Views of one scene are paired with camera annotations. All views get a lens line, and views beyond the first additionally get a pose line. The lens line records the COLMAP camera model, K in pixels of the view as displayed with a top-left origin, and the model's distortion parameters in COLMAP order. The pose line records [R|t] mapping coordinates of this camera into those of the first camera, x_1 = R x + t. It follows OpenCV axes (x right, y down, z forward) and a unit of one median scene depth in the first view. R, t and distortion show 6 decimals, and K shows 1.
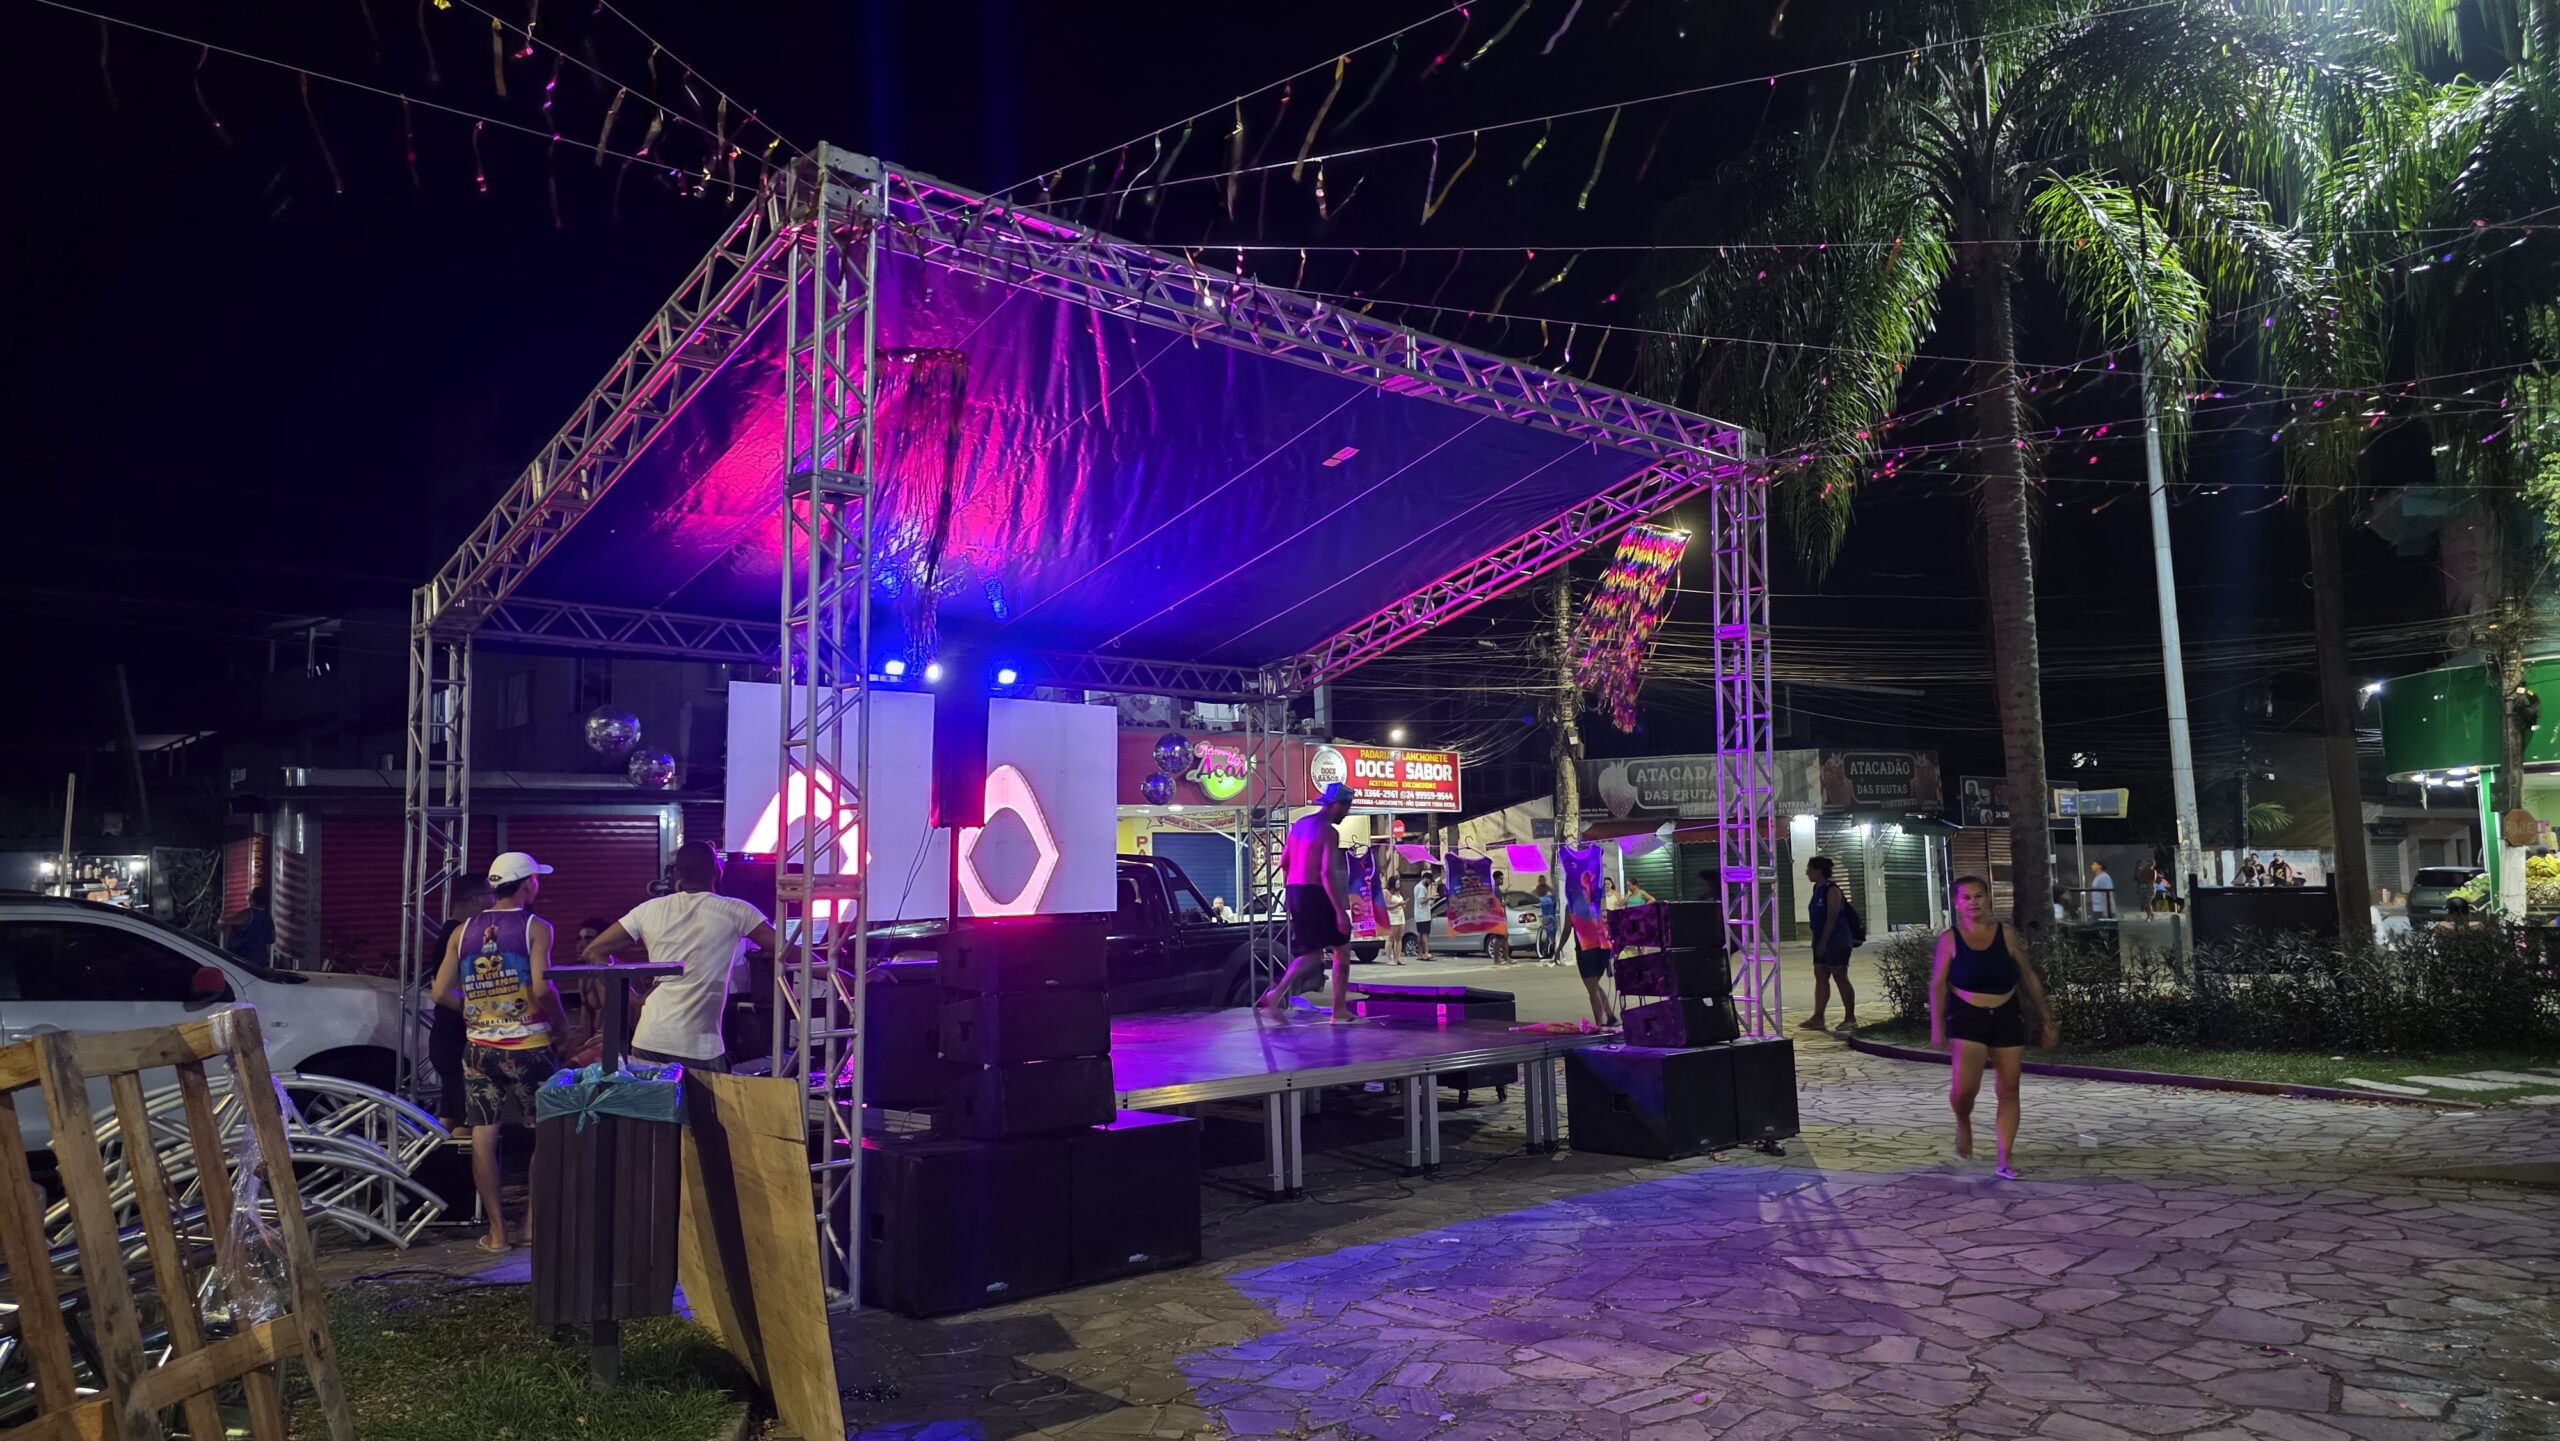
lens RADIAL K [[1817.3, 0, 1262.3], [0, 1817.3, 705.1], [0, 0, 1]] dist [0.009974, -0.001253]
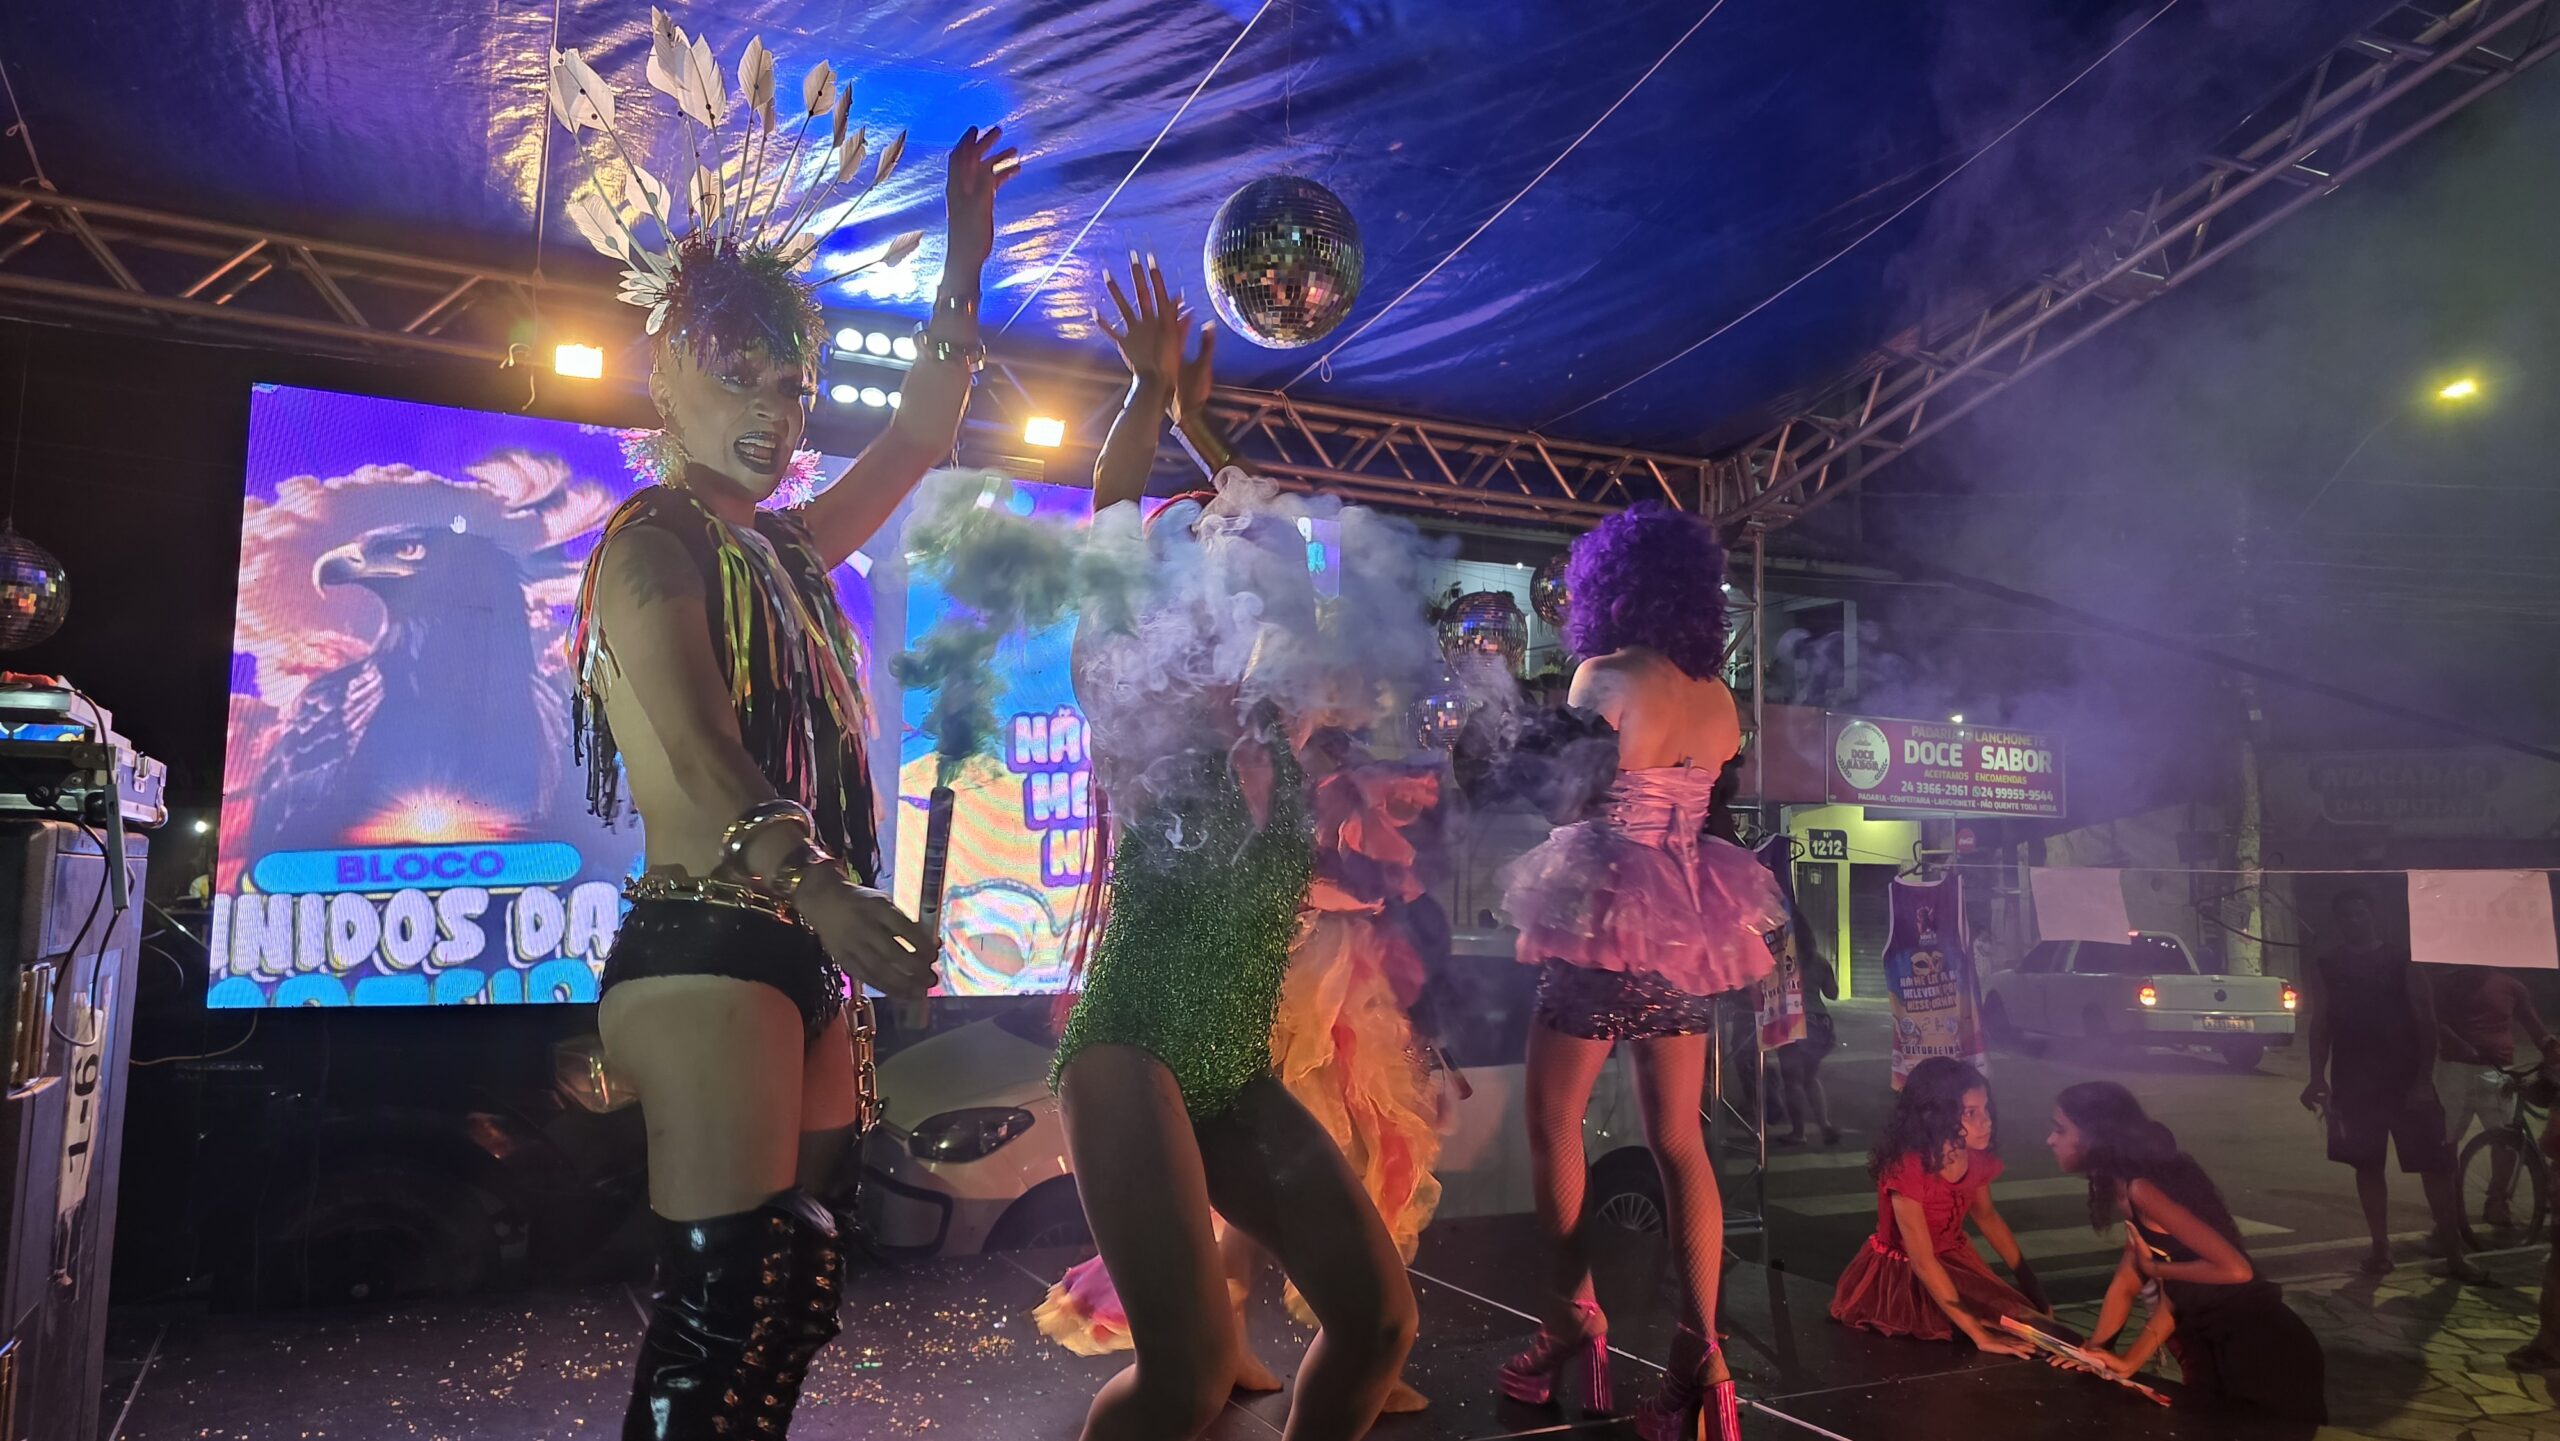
lens RADIAL K [[1917.2, 0, 1259.4], [0, 1917.2, 734.3], [0, 0, 1]] dist [0.056652, -0.005188]
pose [[0.964816, 0.016124, -0.262432, 0.017914], [-0.013494, 0.999839, 0.011821, 0.060067], [0.262581, -0.007864, 0.964878, 0.574192]]
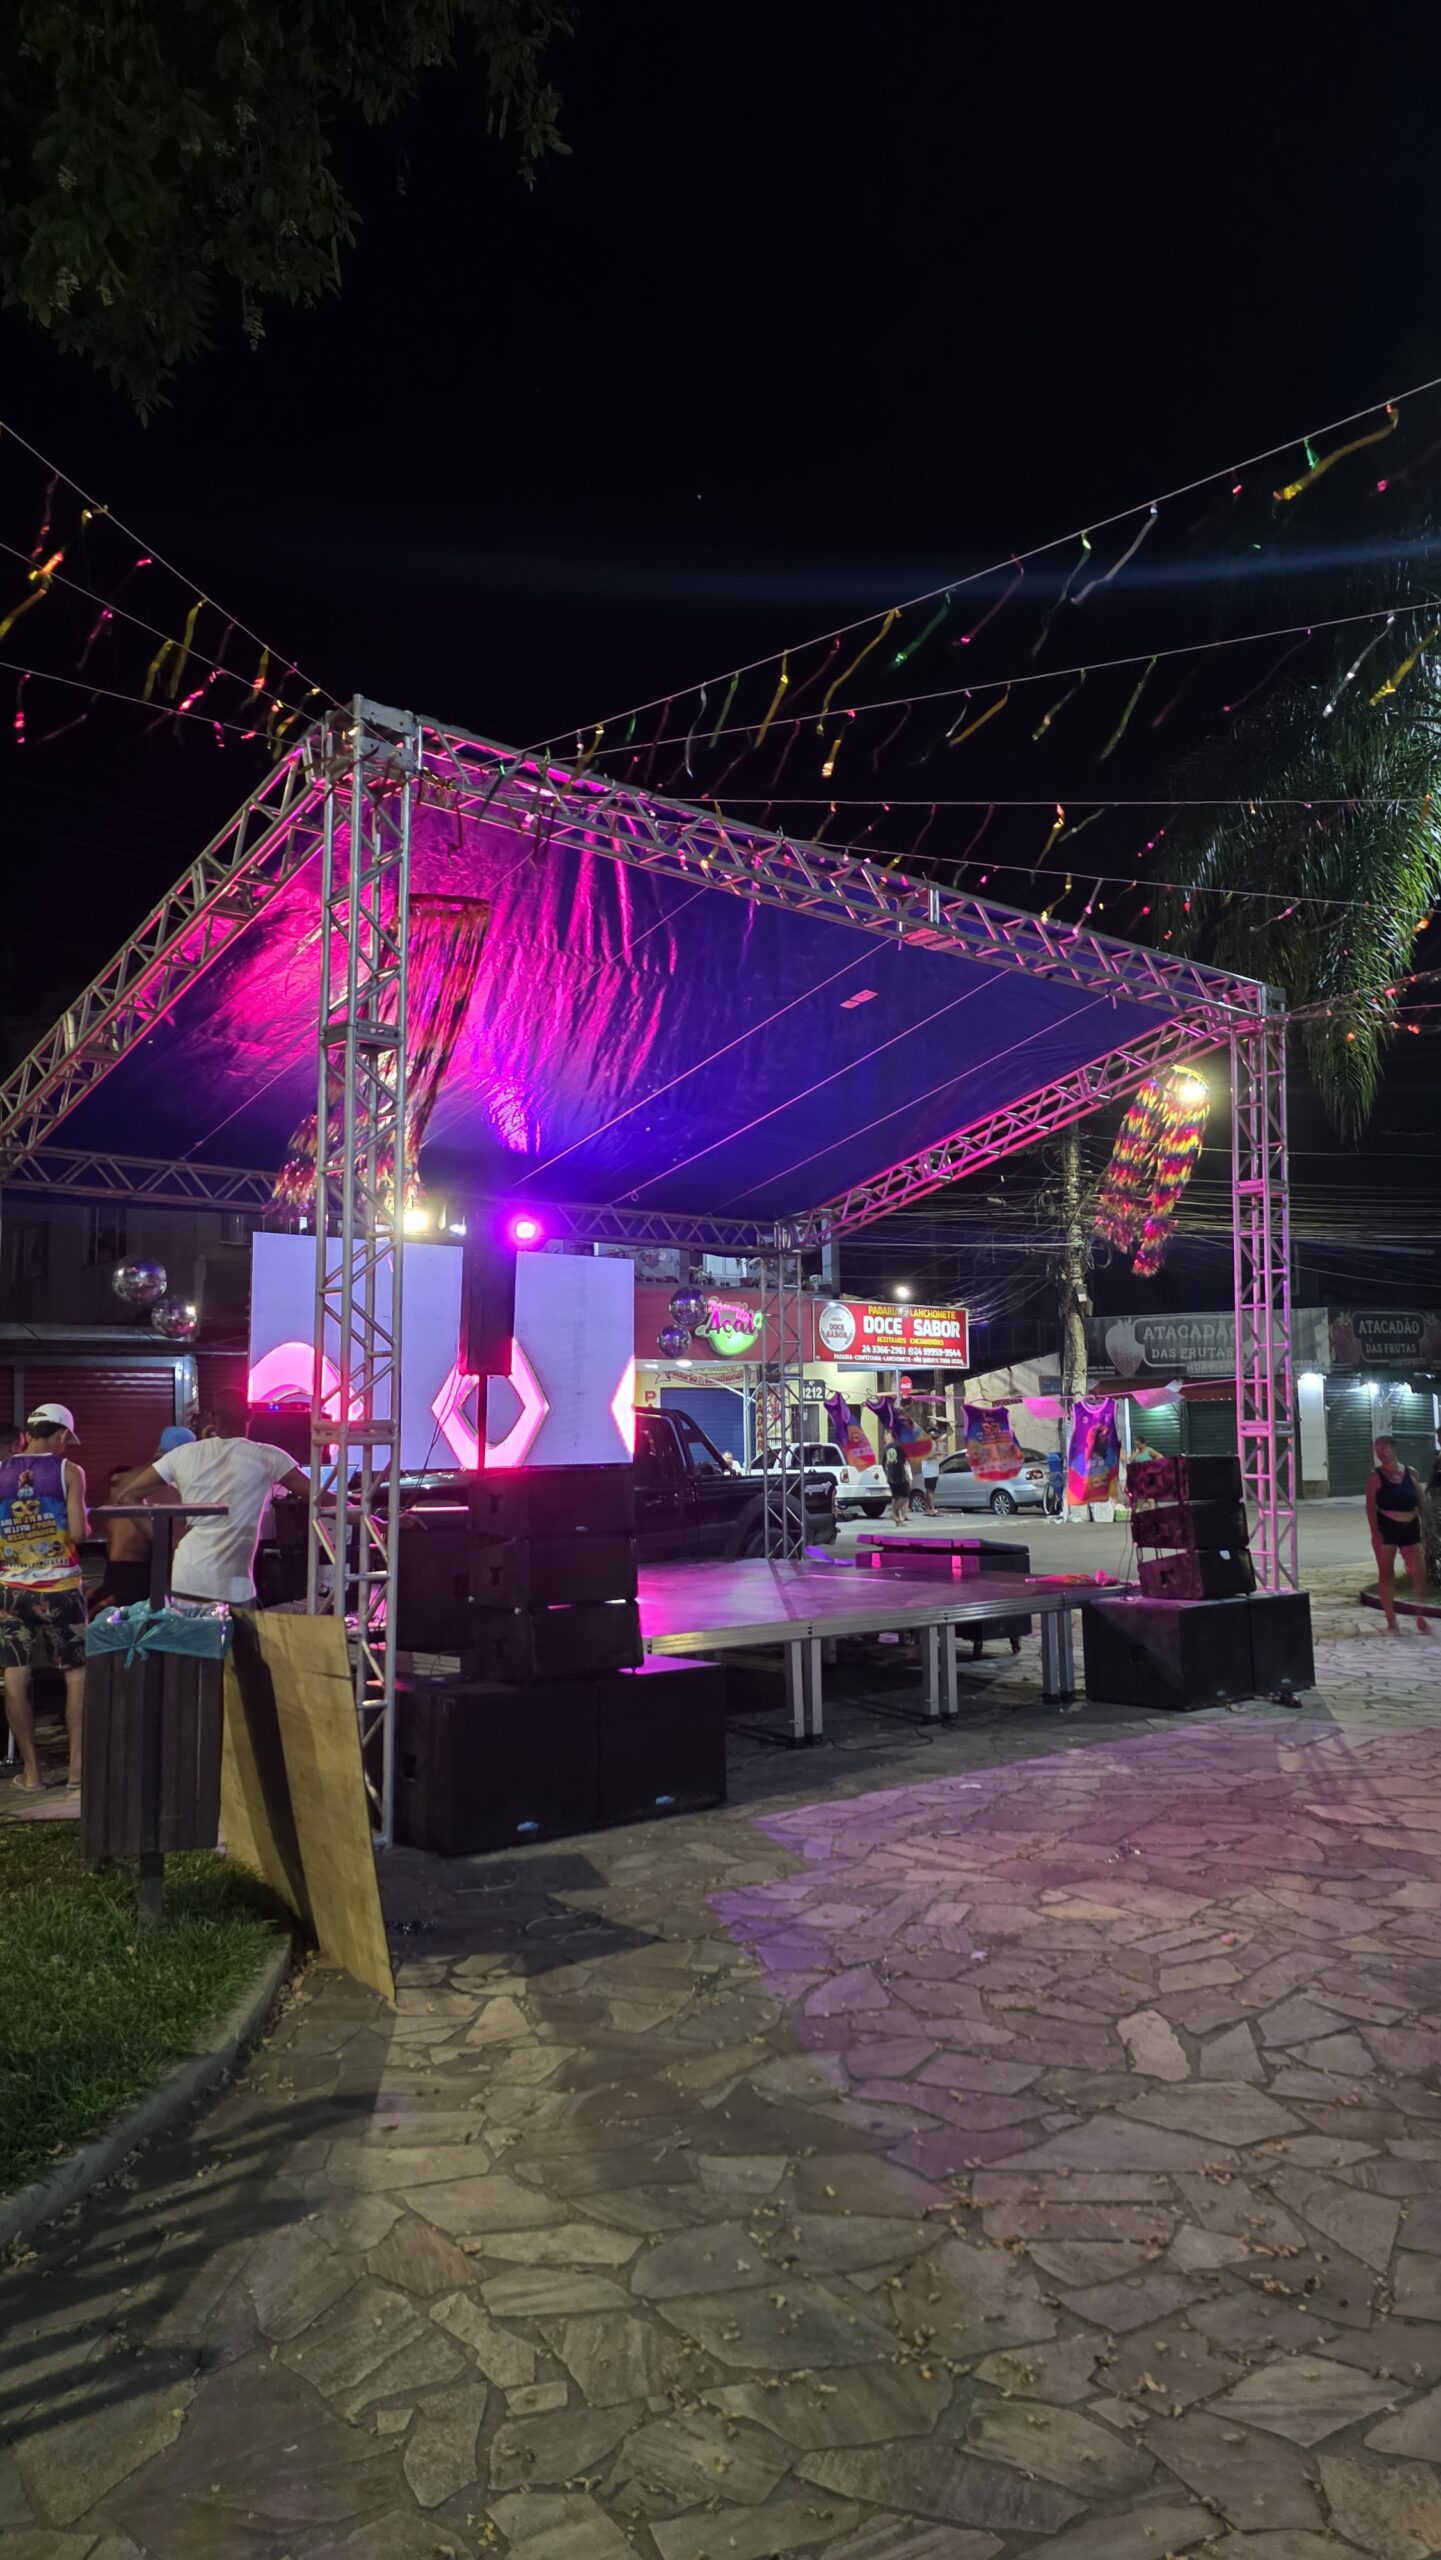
lens RADIAL K [[1817.3, 0, 735.7], [0, 1817.3, 1283.7], [0, 0, 1]] dist [0.009974, -0.001253]
pose [[0.999882, 0.004931, -0.014542, -0.012604], [-0.004767, 0.999925, 0.011264, 0.003527], [0.014597, -0.011193, 0.999831, -0.007959]]
